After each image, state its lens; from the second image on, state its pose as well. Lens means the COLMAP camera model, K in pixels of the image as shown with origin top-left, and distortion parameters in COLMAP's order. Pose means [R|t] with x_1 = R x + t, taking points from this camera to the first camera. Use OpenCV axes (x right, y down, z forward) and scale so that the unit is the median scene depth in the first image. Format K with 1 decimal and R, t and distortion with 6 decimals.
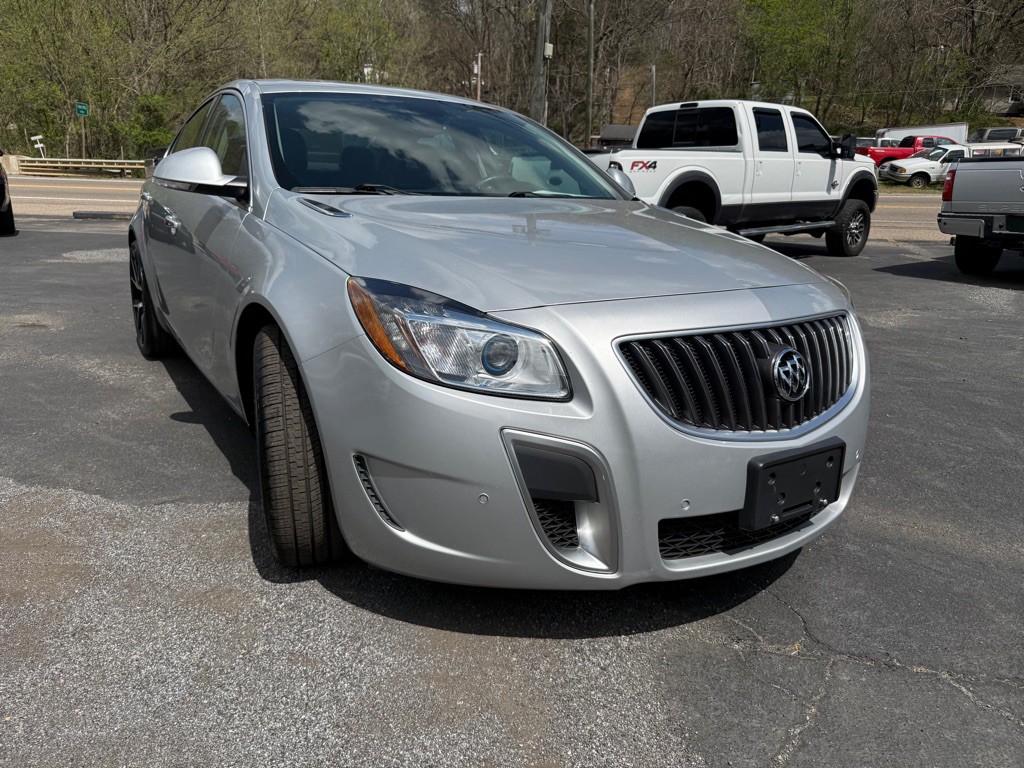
lens RADIAL K [[740.5, 0, 518.1], [0, 740.5, 376.7], [0, 0, 1]] dist [0.013032, -0.022234]
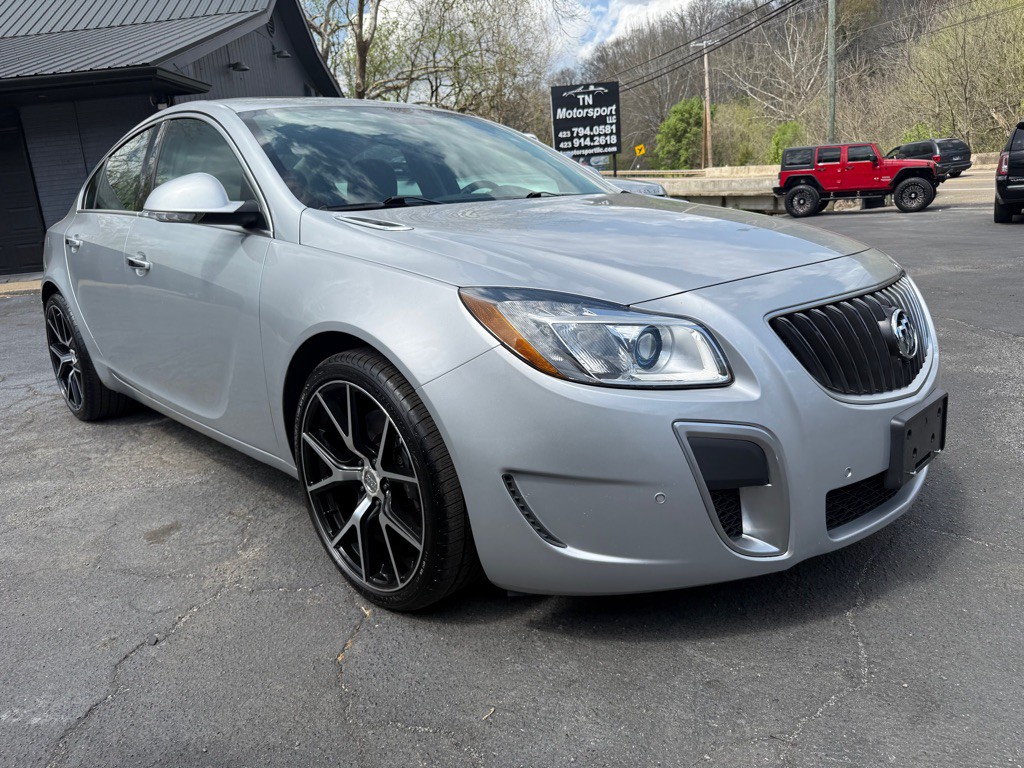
lens RADIAL K [[740.5, 0, 518.4], [0, 740.5, 386.8], [0, 0, 1]] dist [0.013032, -0.022234]
pose [[0.976440, -0.131810, 0.170856, -0.354138], [0.133853, 0.991001, -0.000443, -0.000862], [-0.169260, 0.023303, 0.985296, 0.086602]]
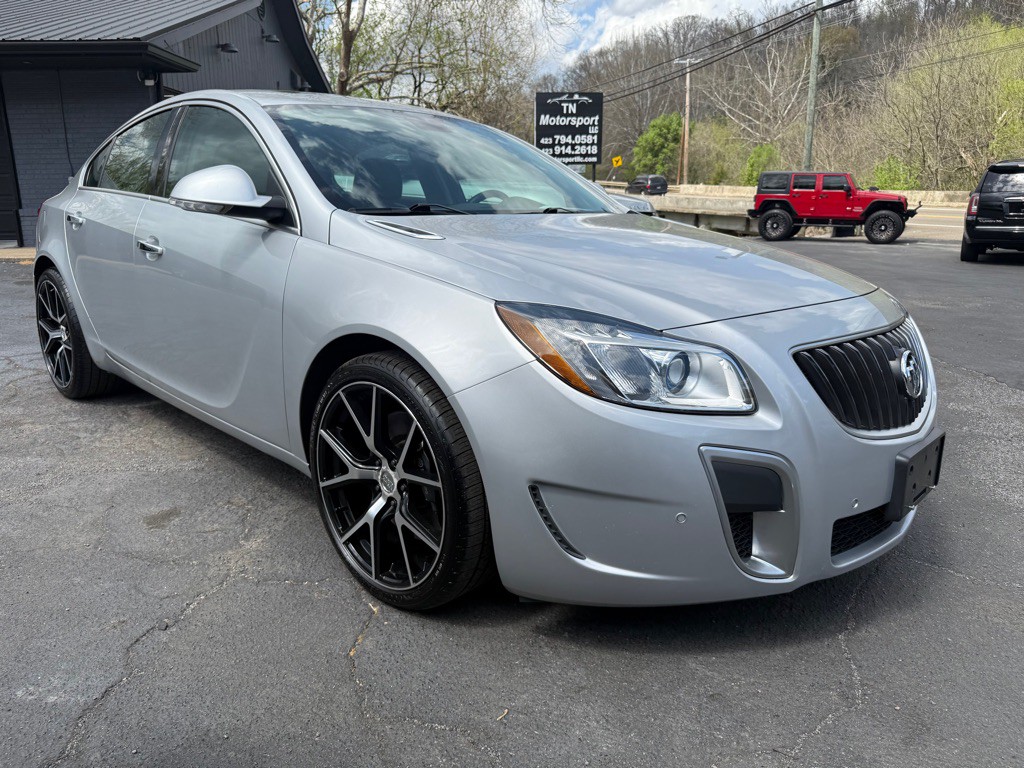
lens RADIAL K [[740.5, 0, 505.6], [0, 740.5, 389.4], [0, 0, 1]] dist [0.013032, -0.022234]
pose [[0.976153, -0.066659, 0.206595, -0.452167], [0.067171, 0.997731, 0.004544, -0.025833], [-0.206429, 0.009442, 0.978416, 0.071407]]
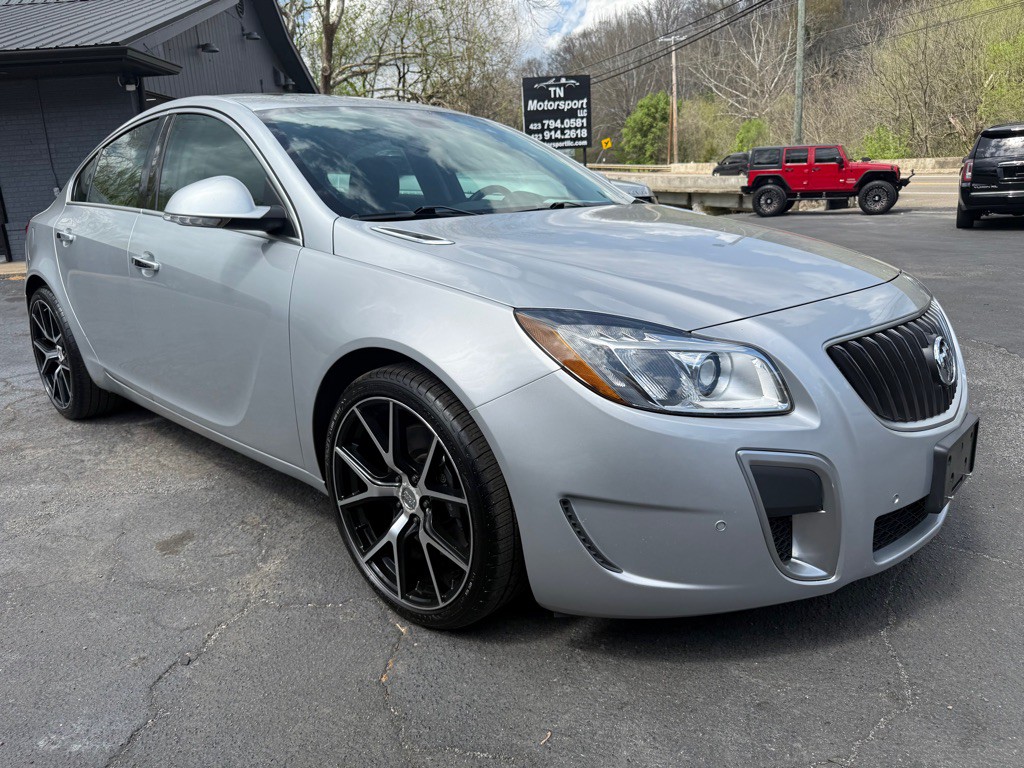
lens RADIAL K [[740.5, 0, 514.2], [0, 740.5, 390.3], [0, 0, 1]] dist [0.013032, -0.022234]
pose [[0.968914, -0.120625, 0.216001, -0.471474], [0.118427, 0.992693, 0.023137, -0.059213], [-0.217213, 0.003163, 0.976119, 0.117332]]
